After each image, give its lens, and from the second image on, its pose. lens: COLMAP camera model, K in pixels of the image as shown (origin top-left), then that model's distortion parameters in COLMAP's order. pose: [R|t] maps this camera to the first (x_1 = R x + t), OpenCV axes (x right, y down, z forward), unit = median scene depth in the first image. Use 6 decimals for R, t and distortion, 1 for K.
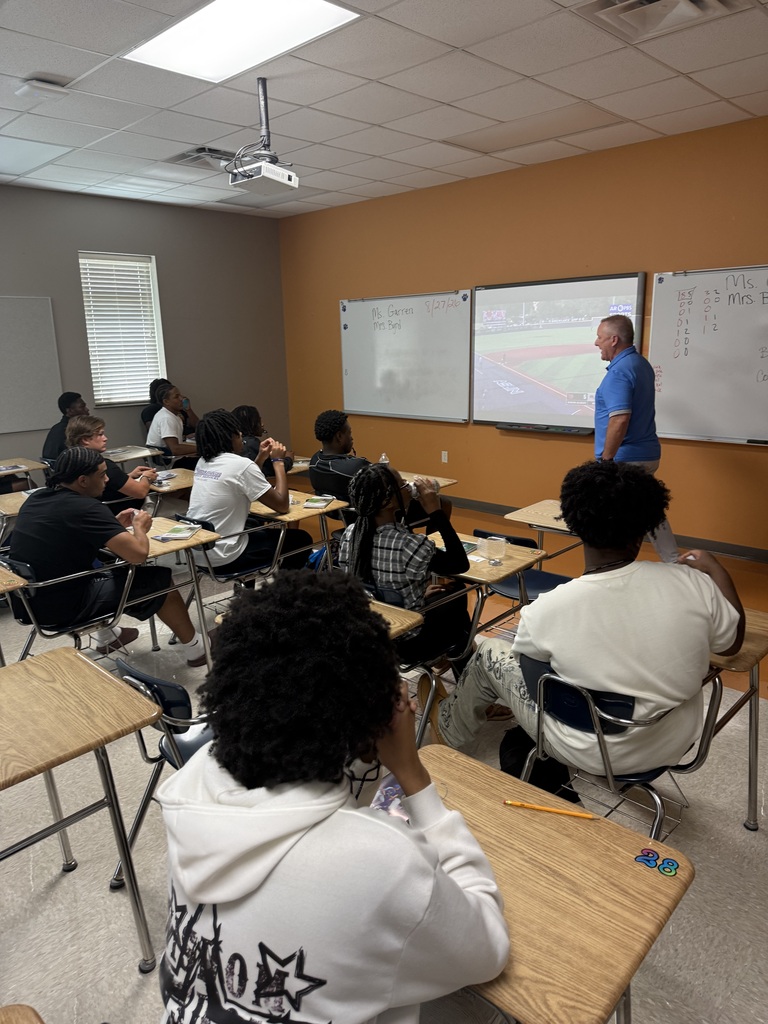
lens RADIAL K [[729.1, 0, 384.0], [0, 729.1, 512.0], [0, 0, 1]] dist [0.003579, -0.000259]
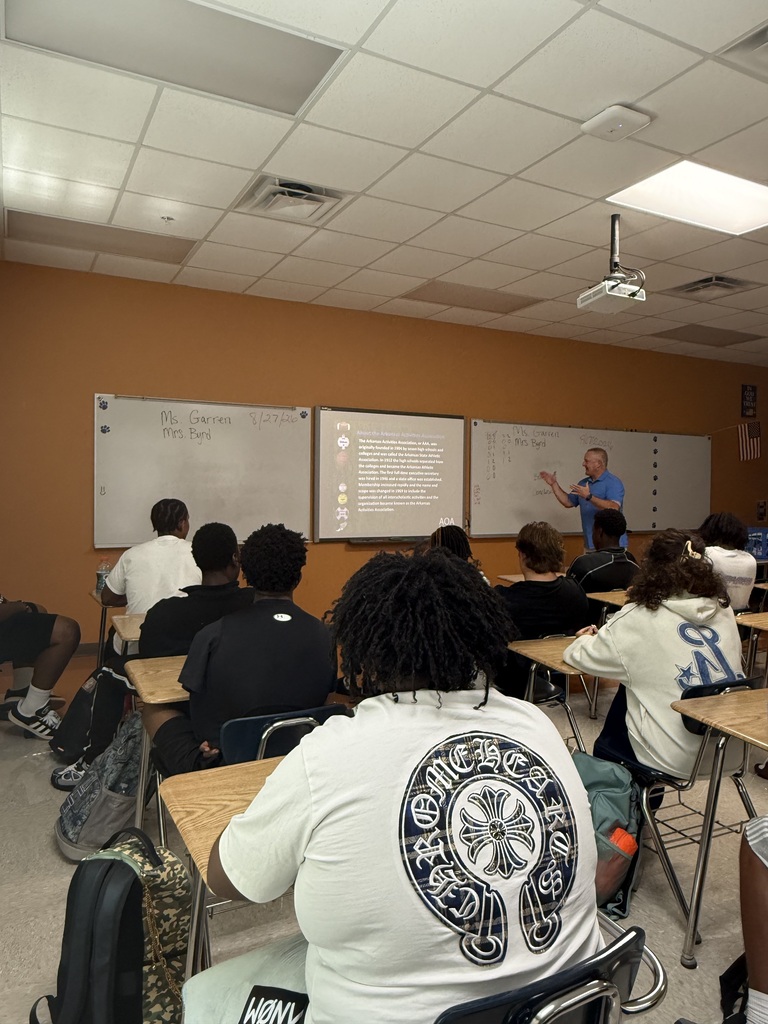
lens RADIAL K [[704.4, 0, 384.0], [0, 704.4, 512.0], [0, 0, 1]] dist [-0.001475, -0.000003]
pose [[0.306240, -0.010489, 0.951896, -0.760743], [0.194223, 0.979594, -0.051691, -0.096910], [-0.931930, 0.200710, 0.302029, 0.642466]]
